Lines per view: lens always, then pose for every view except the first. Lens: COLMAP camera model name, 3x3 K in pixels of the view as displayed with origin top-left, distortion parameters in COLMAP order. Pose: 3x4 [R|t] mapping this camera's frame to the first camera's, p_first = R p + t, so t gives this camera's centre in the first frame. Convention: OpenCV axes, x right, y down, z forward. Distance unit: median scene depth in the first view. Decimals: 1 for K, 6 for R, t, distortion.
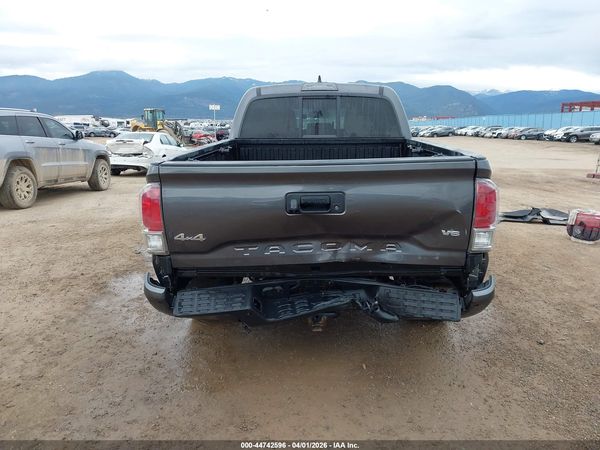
lens RADIAL K [[474.3, 0, 301.2], [0, 474.3, 224.3], [0, 0, 1]] dist [0.057219, -0.006602]
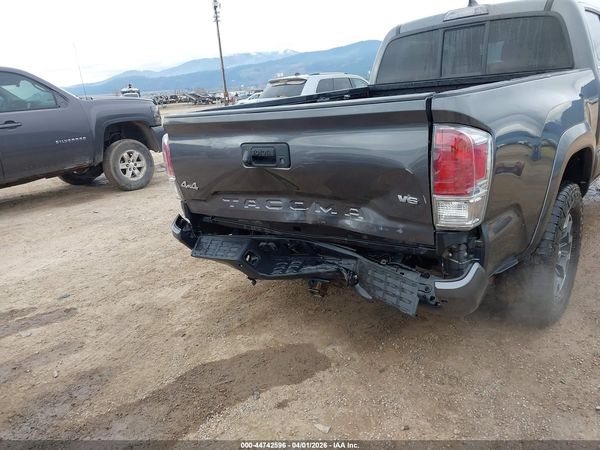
lens RADIAL K [[474.3, 0, 301.2], [0, 474.3, 224.3], [0, 0, 1]] dist [0.057219, -0.006602]
pose [[0.798556, 0.105970, -0.592519, 0.602929], [-0.049865, 0.992644, 0.110326, -0.016619], [0.599851, -0.058556, 0.797966, 0.289111]]
